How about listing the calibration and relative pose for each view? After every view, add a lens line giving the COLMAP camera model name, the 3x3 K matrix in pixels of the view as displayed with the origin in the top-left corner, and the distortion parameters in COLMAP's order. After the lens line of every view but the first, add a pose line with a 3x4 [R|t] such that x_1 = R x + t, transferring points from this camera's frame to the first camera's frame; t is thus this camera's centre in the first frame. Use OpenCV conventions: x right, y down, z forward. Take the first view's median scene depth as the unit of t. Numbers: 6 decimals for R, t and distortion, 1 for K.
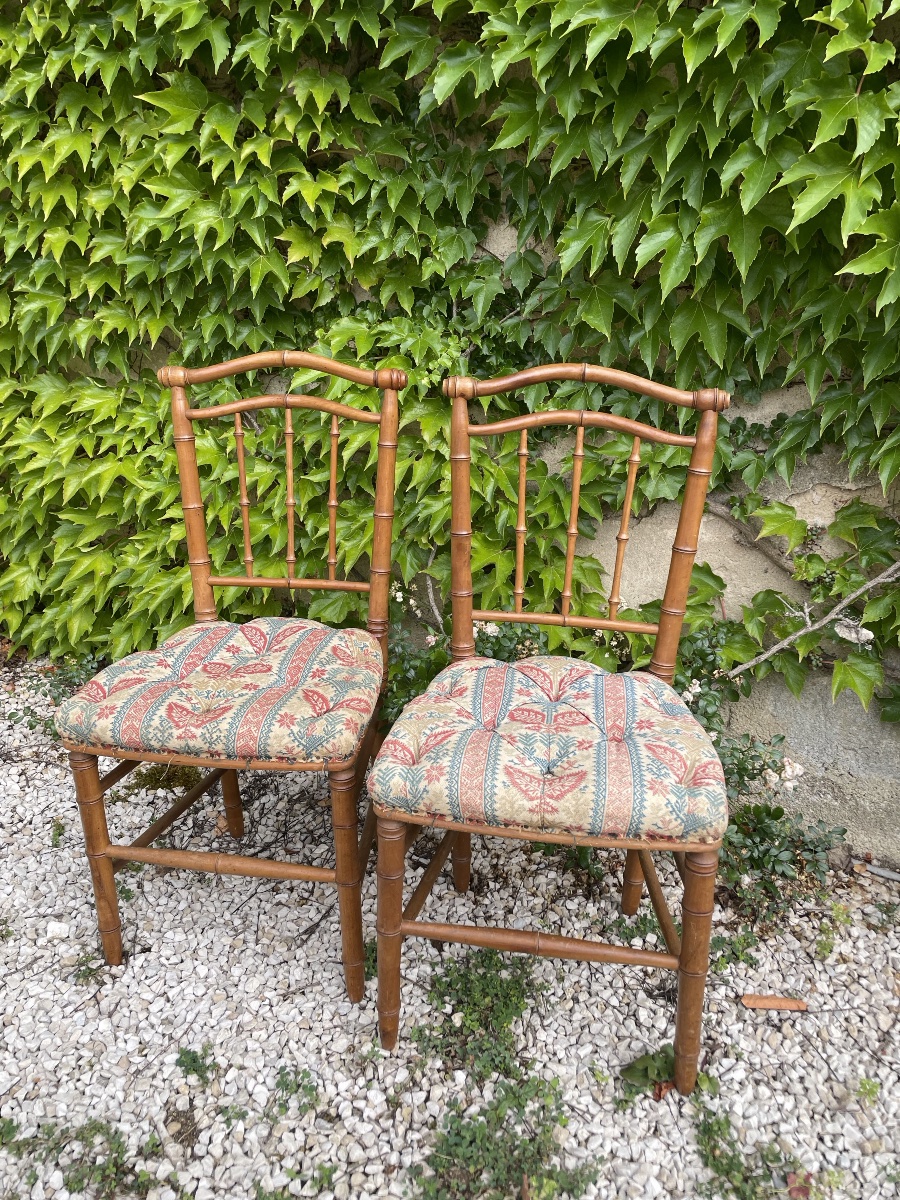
lens RADIAL K [[909.9, 0, 462.6], [0, 909.9, 594.6], [0, 0, 1]] dist [0.084982, -0.115475]
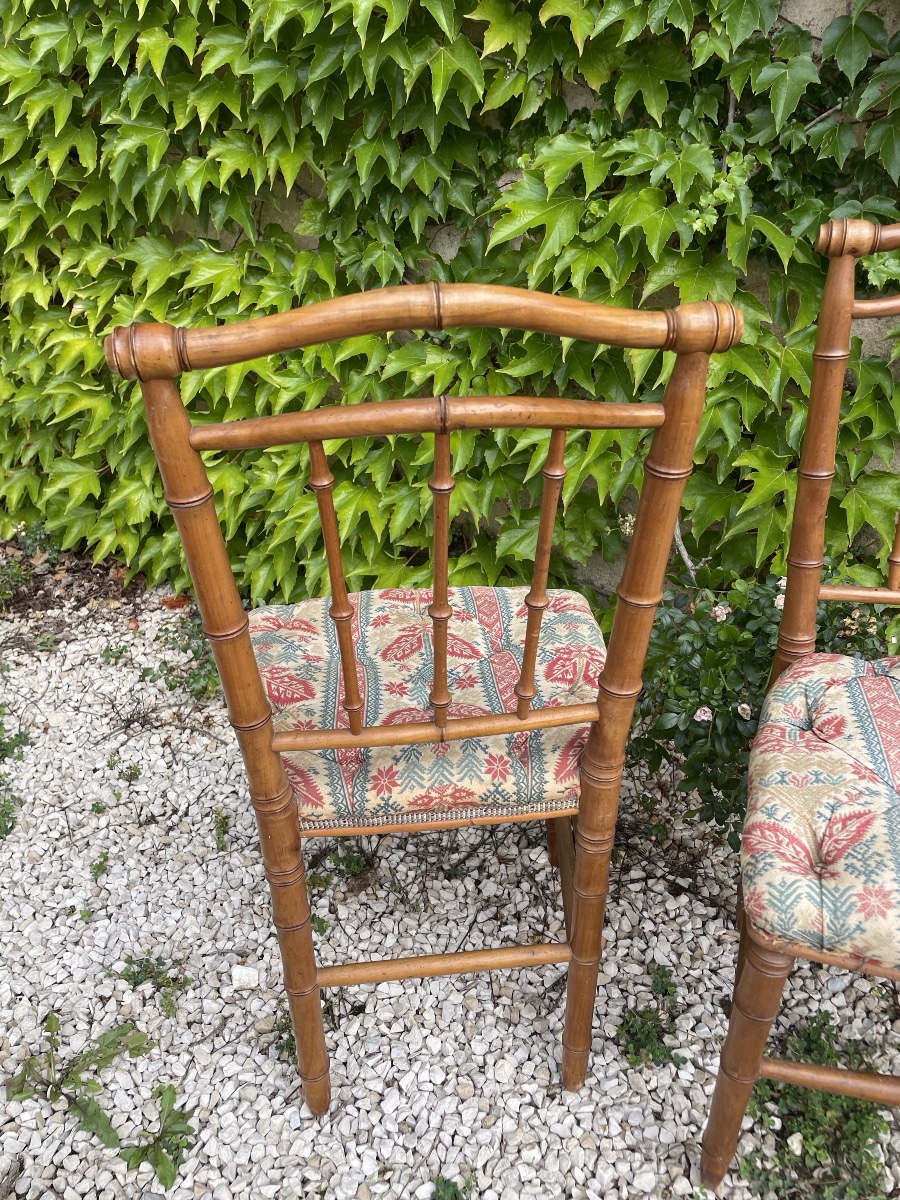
lens RADIAL K [[909.9, 0, 439.6], [0, 909.9, 612.8], [0, 0, 1]] dist [0.084982, -0.115475]
pose [[0.995915, -0.005178, -0.090146, -0.187169], [0.021070, 0.984120, 0.176249, -0.080328], [0.087802, -0.177428, 0.980209, 0.274427]]
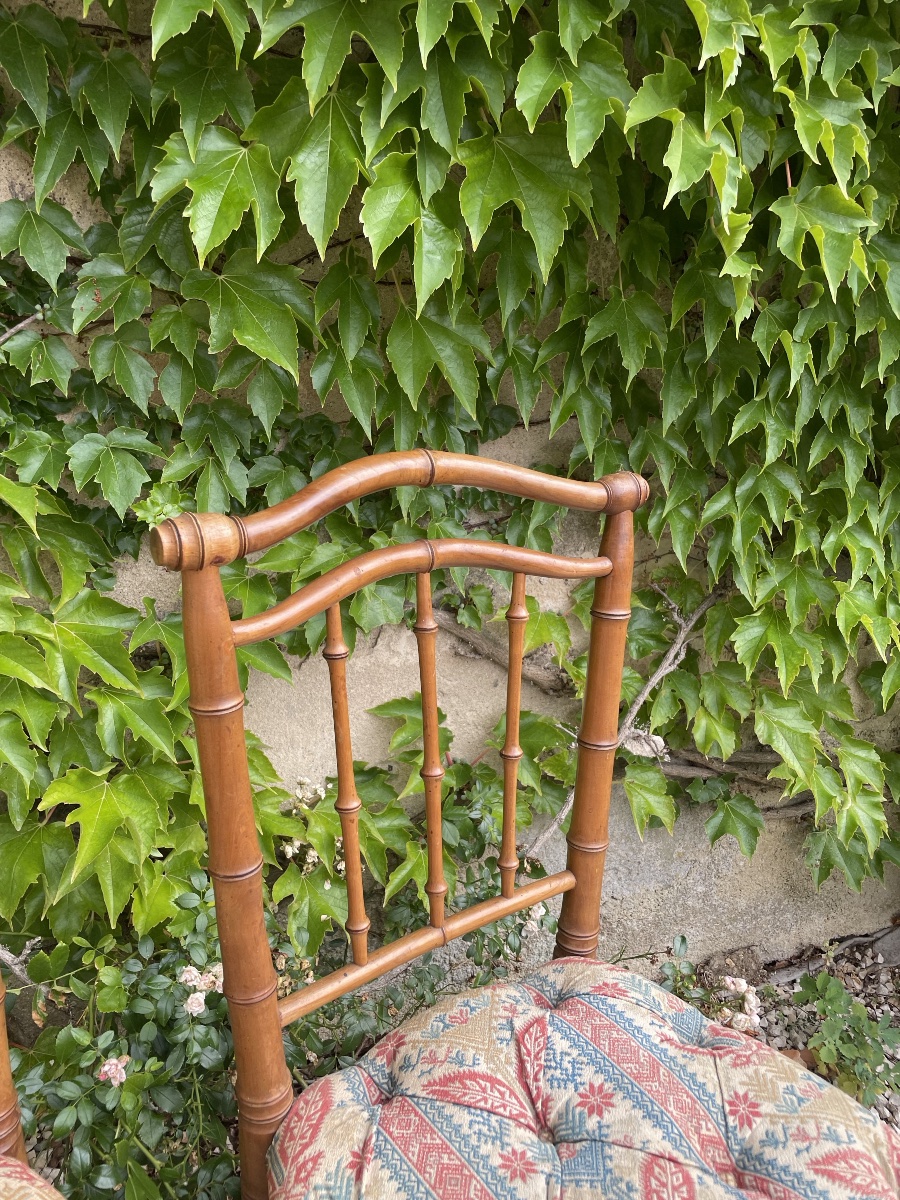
lens RADIAL K [[909.9, 0, 462.3], [0, 909.9, 606.2], [0, 0, 1]] dist [0.084982, -0.115475]
pose [[0.697937, -0.229420, 0.678417, -0.170034], [0.202254, 0.971881, 0.120587, -0.190476], [-0.687006, 0.053050, 0.724713, 0.537450]]
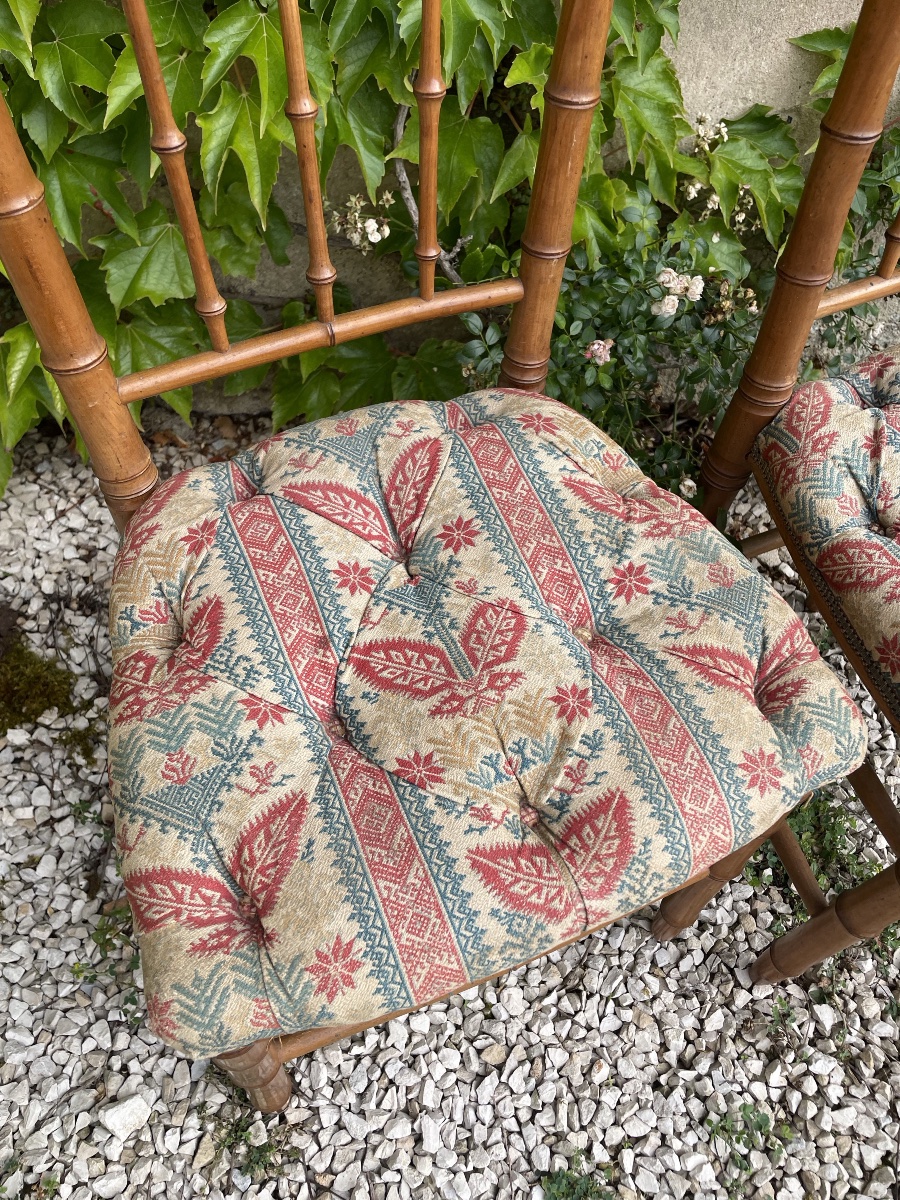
lens RADIAL K [[909.9, 0, 441.1], [0, 909.9, 604.5], [0, 0, 1]] dist [0.084982, -0.115475]
pose [[0.828059, -0.429217, 0.360682, -0.337554], [0.131872, 0.774403, 0.618797, -0.157644], [-0.544911, -0.464836, 0.697853, 0.637872]]
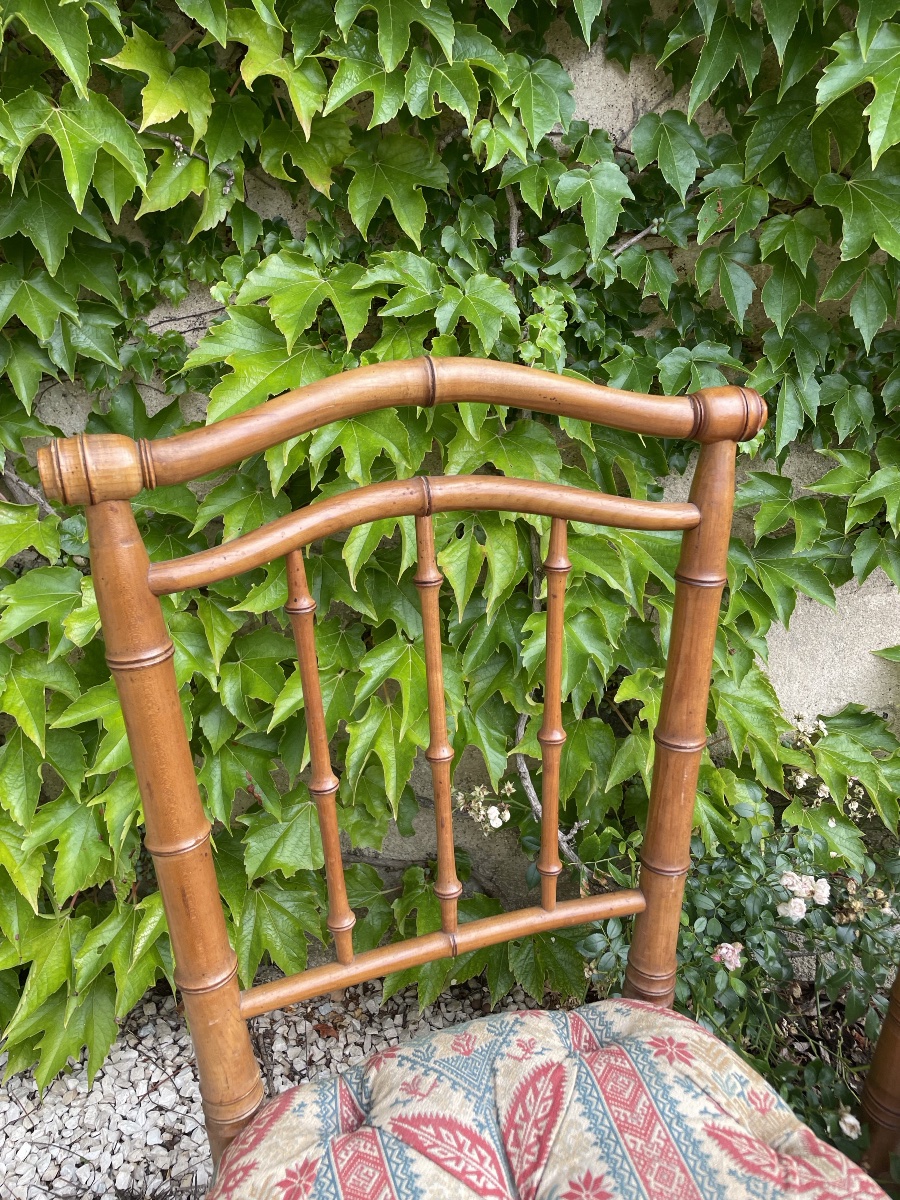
lens RADIAL K [[909.9, 0, 441.0], [0, 909.9, 598.6], [0, 0, 1]] dist [0.084982, -0.115475]
pose [[0.885057, -0.180469, 0.429075, -0.333068], [0.149550, 0.983159, 0.105040, -0.199195], [-0.440805, -0.028799, 0.897141, 0.642585]]
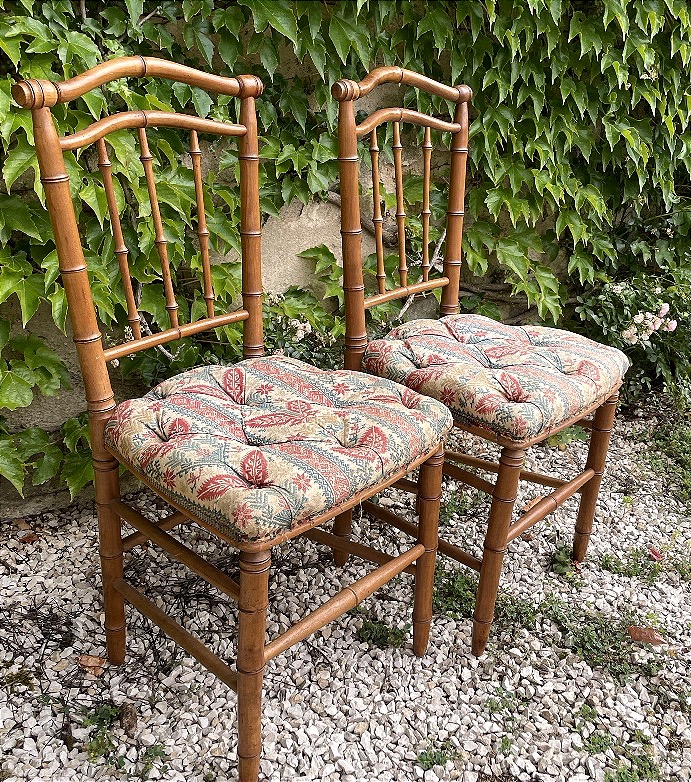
lens RADIAL K [[908.3, 0, 384.4], [0, 908.3, 419.5], [0, 0, 1]] dist [0.055097, 0.000000]
pose [[0.447774, -0.329284, 0.831307, -0.846721], [0.243825, 0.939452, 0.240787, -0.095873], [-0.860260, 0.094876, 0.500950, 0.392824]]
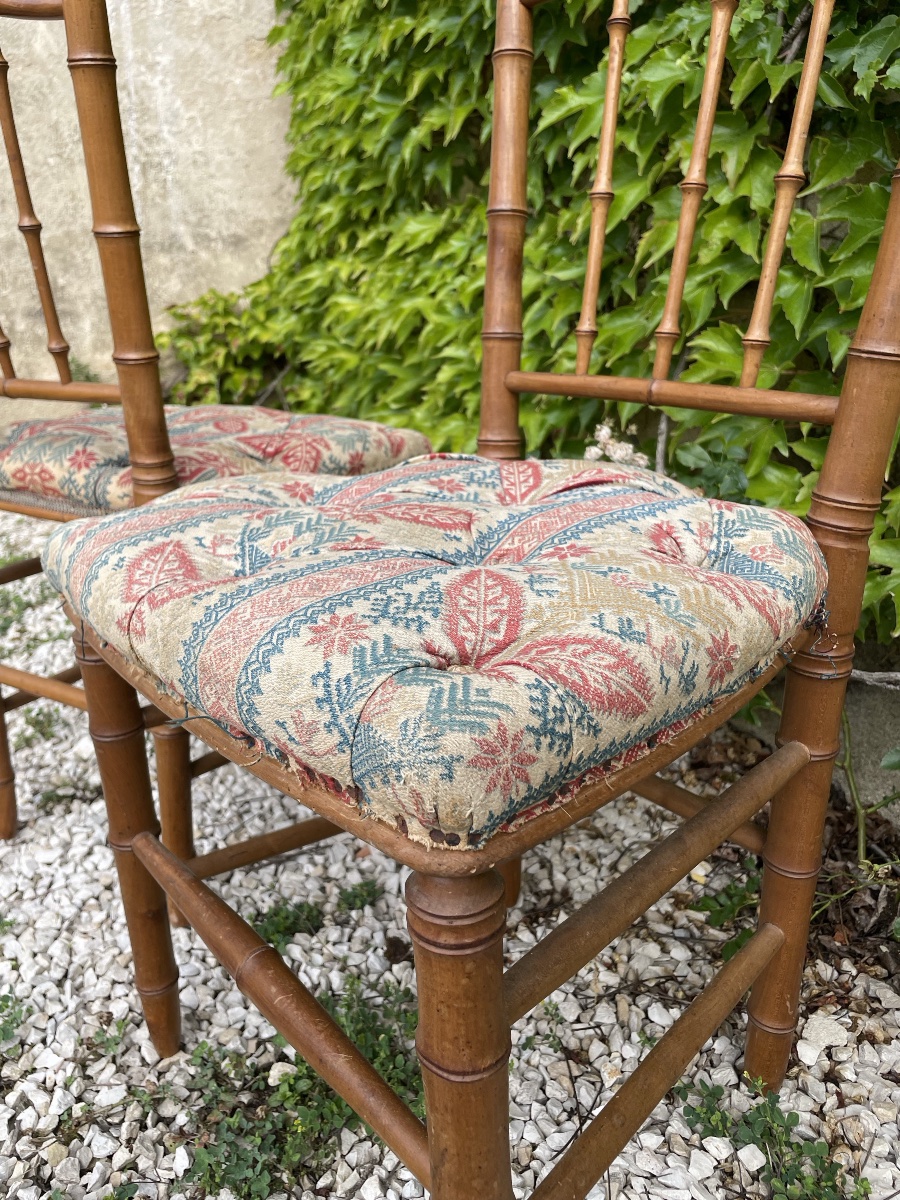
lens RADIAL K [[909.9, 0, 438.6], [0, 909.9, 601.5], [0, 0, 1]] dist [0.084982, -0.115475]
pose [[0.740060, 0.180285, -0.647927, 0.312737], [-0.200512, 0.978733, 0.043308, 0.122492], [0.641955, 0.097867, 0.760471, 0.523573]]
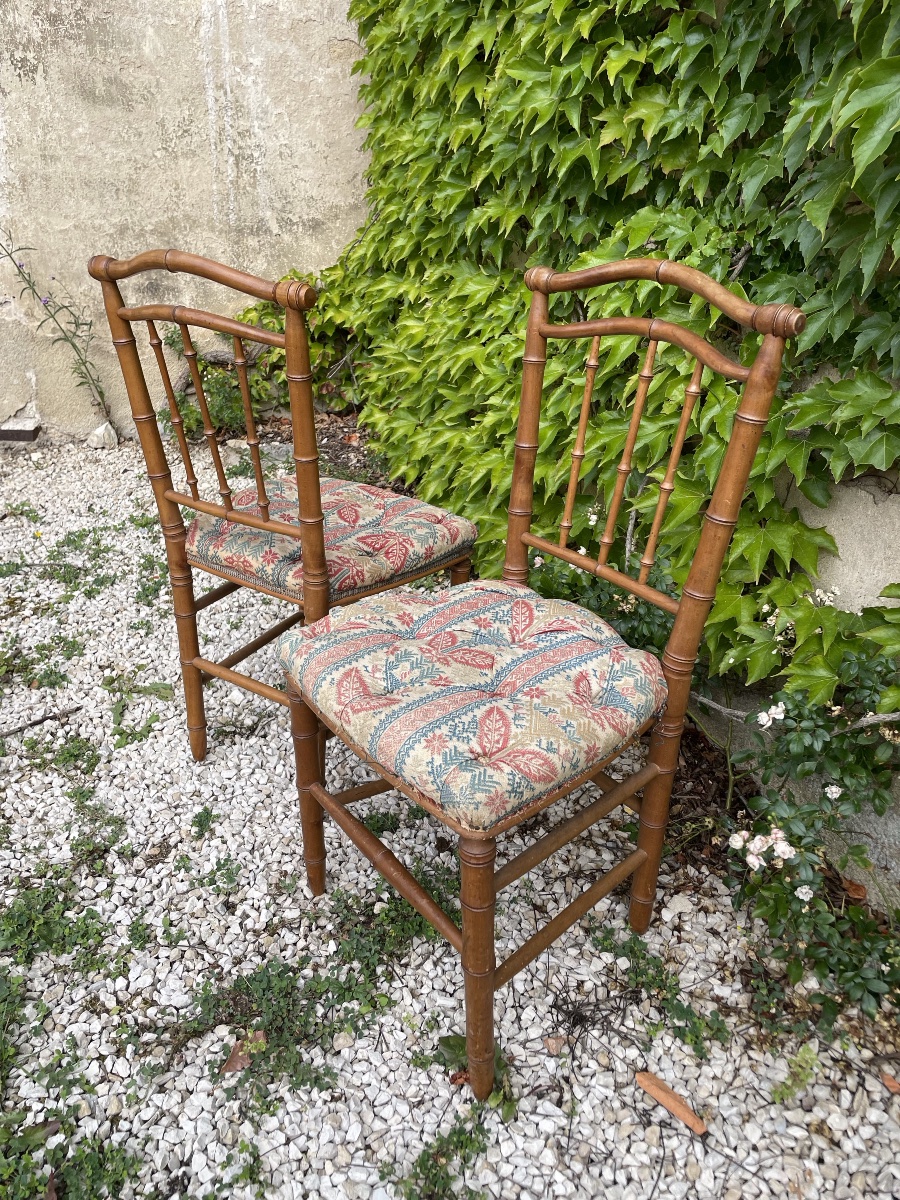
lens RADIAL K [[909.9, 0, 437.4], [0, 909.9, 600.4], [0, 0, 1]] dist [0.084982, -0.115475]
pose [[0.703555, 0.298288, -0.645007, 0.506758], [-0.238557, 0.954108, 0.181023, -0.056397], [0.669403, 0.026512, 0.742426, 0.232557]]
